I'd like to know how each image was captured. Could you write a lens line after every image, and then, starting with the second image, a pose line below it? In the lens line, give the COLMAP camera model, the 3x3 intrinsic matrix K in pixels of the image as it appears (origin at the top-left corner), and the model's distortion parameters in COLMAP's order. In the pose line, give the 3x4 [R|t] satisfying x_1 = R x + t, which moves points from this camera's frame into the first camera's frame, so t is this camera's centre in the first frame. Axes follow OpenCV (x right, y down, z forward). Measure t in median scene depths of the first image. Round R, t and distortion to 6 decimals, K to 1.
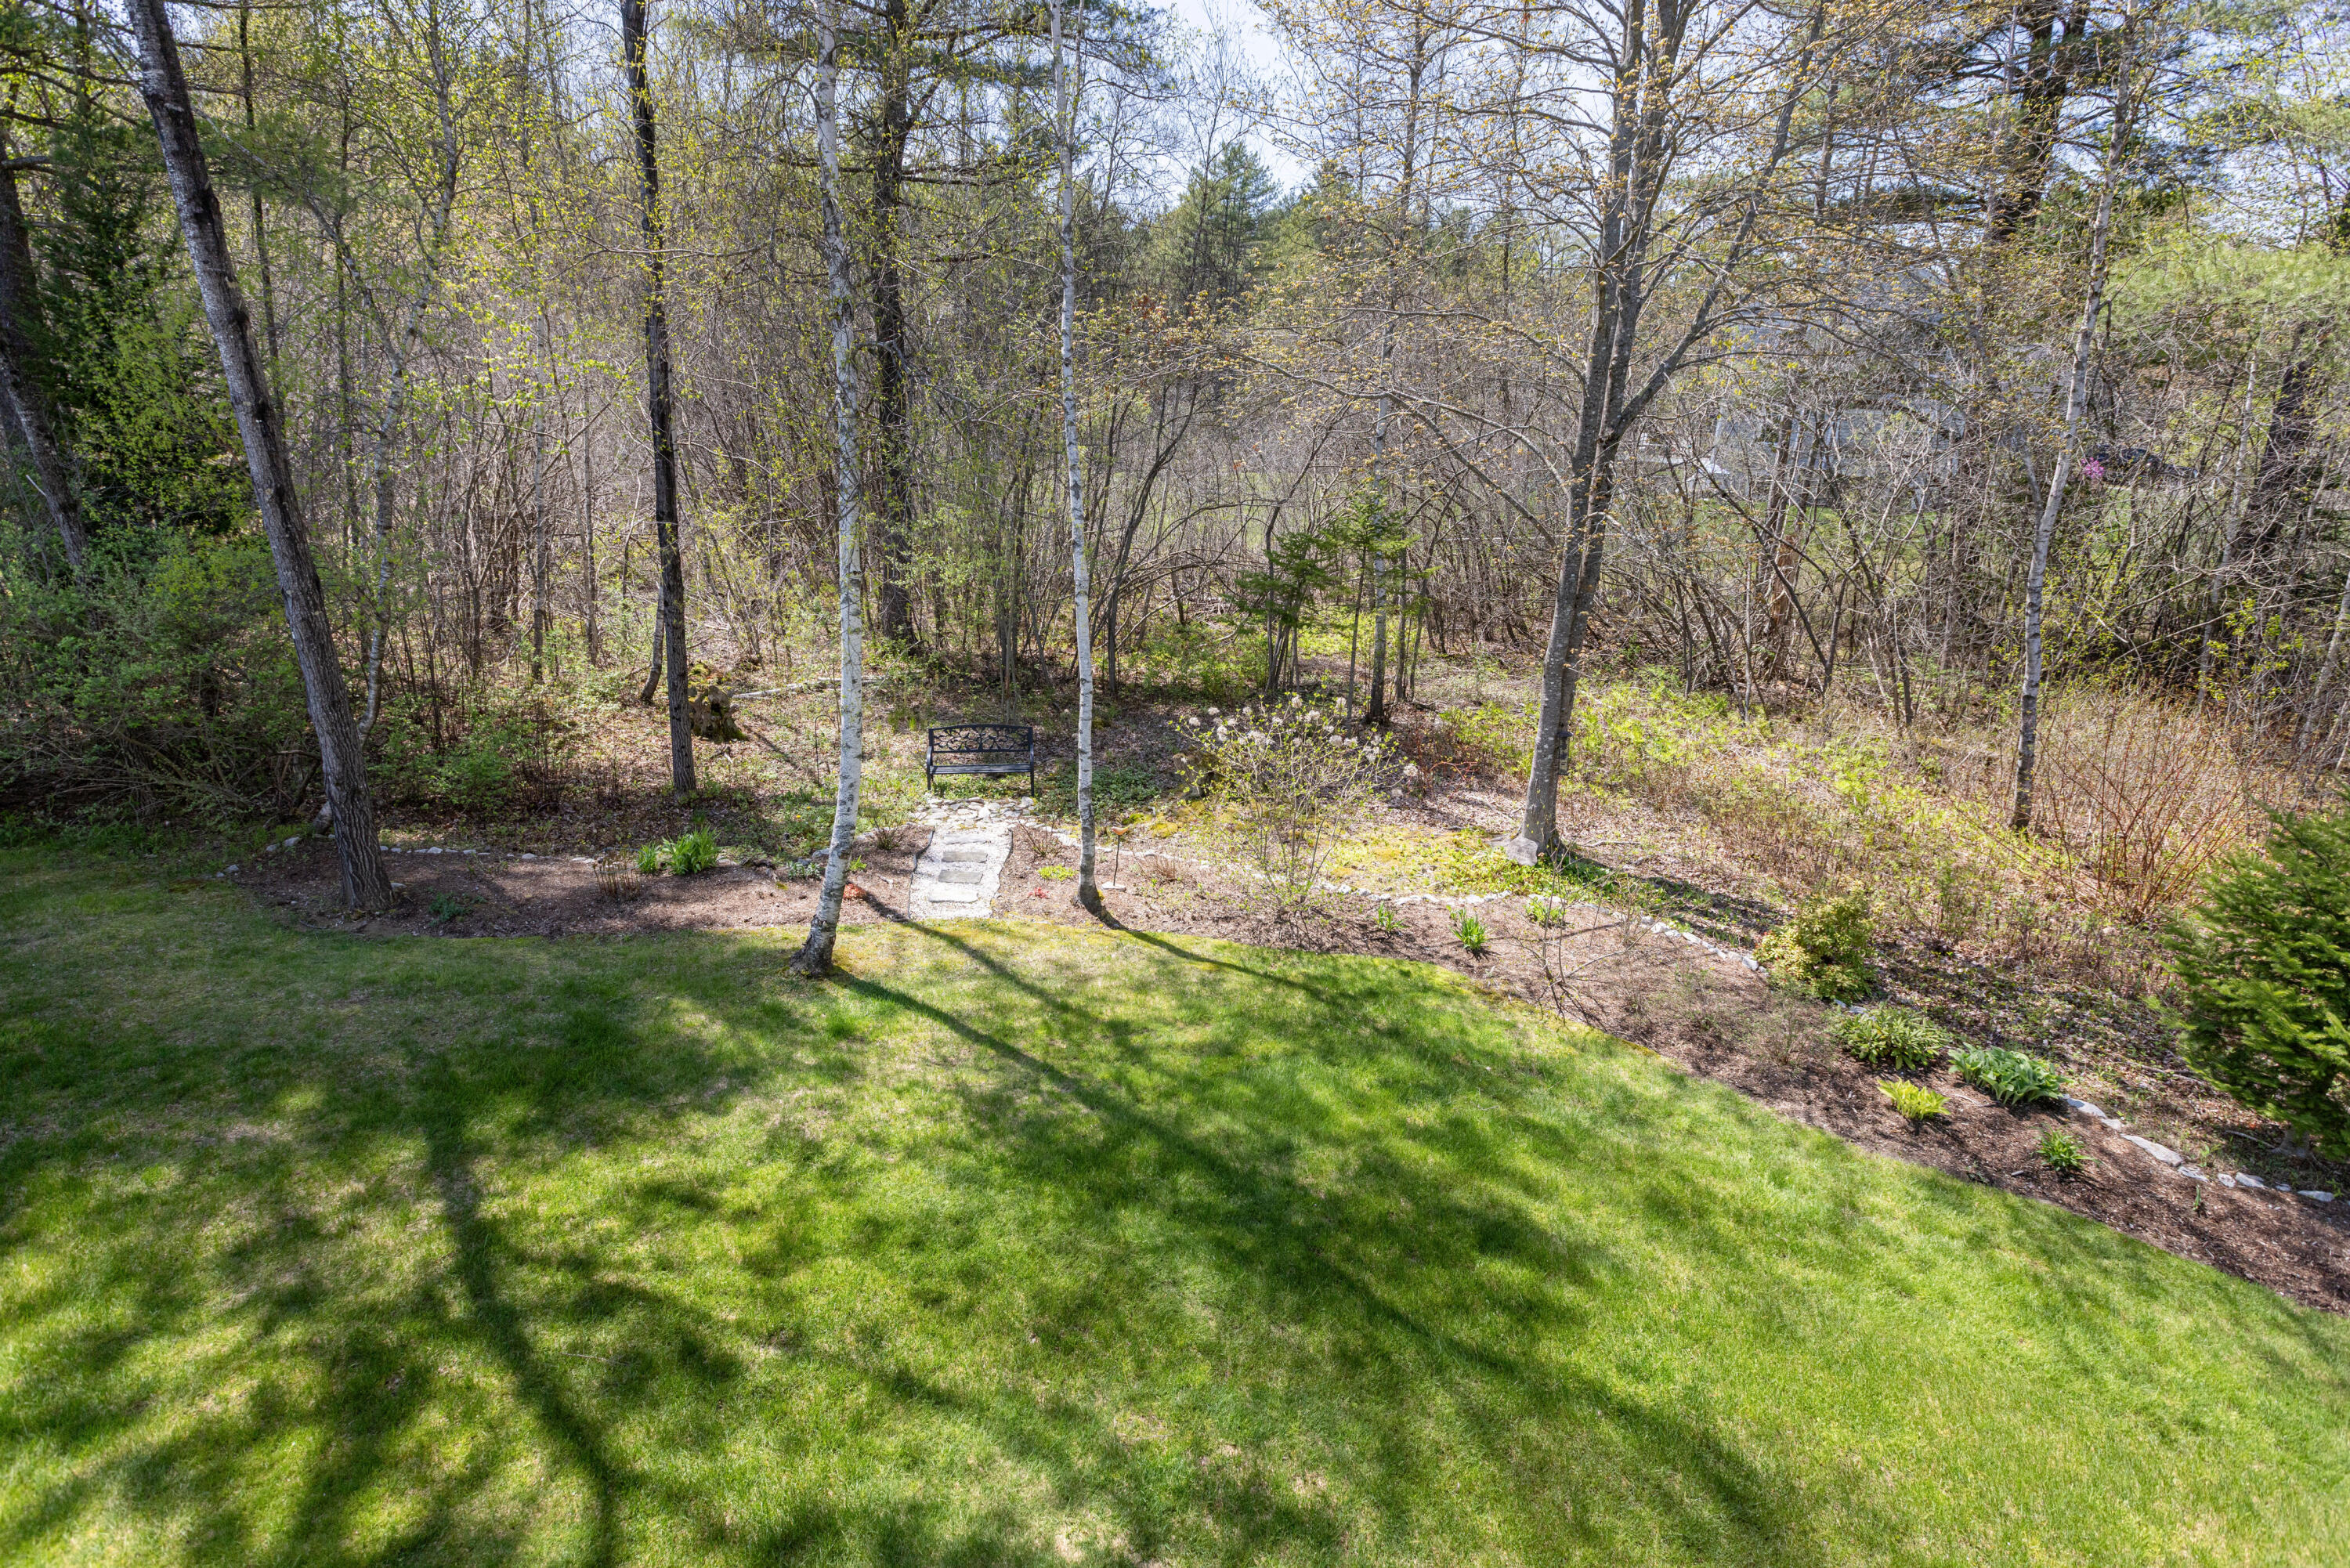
lens RADIAL K [[1121.9, 0, 1180.2], [0, 1121.9, 778.9], [0, 0, 1]] dist [0.001223, -0.000030]
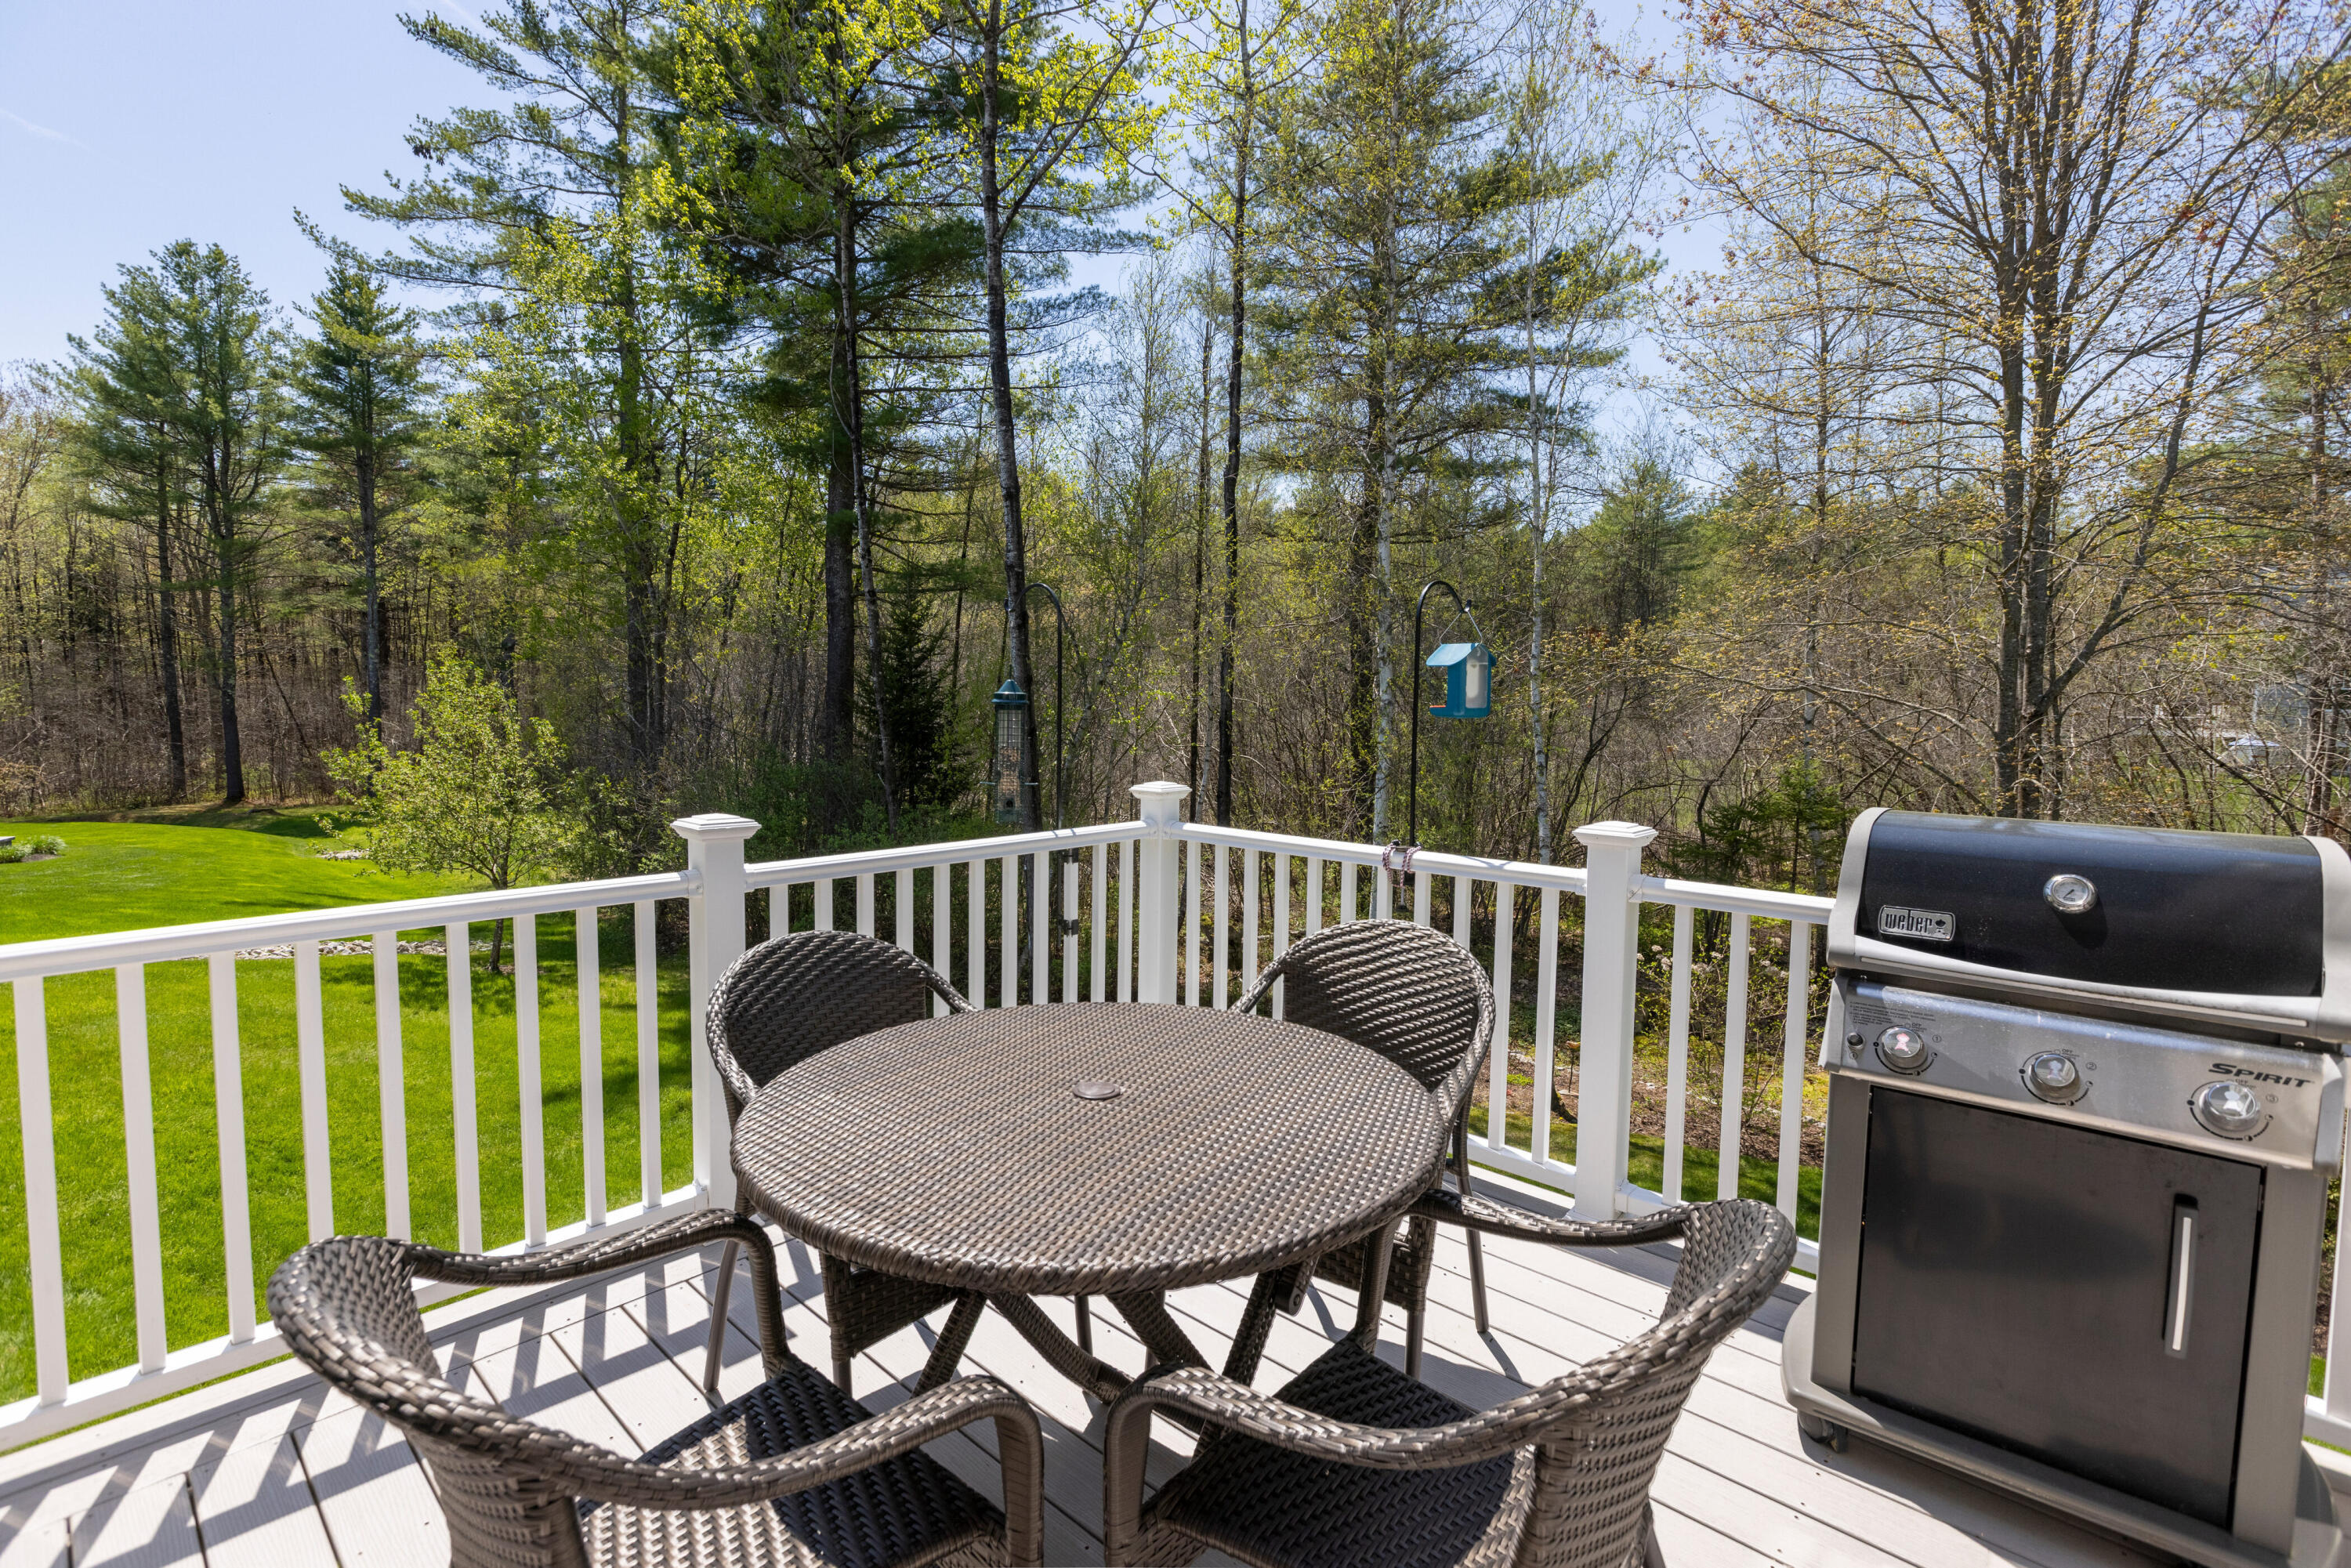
lens RADIAL K [[1122.4, 0, 1168.5], [0, 1122.4, 786.2], [0, 0, 1]] dist [0.001223, -0.000030]
pose [[0.934419, -0.019676, -0.355633, -0.014349], [-0.071099, 0.968073, -0.240374, 0.054883], [0.349008, 0.249895, 0.903186, -0.165769]]
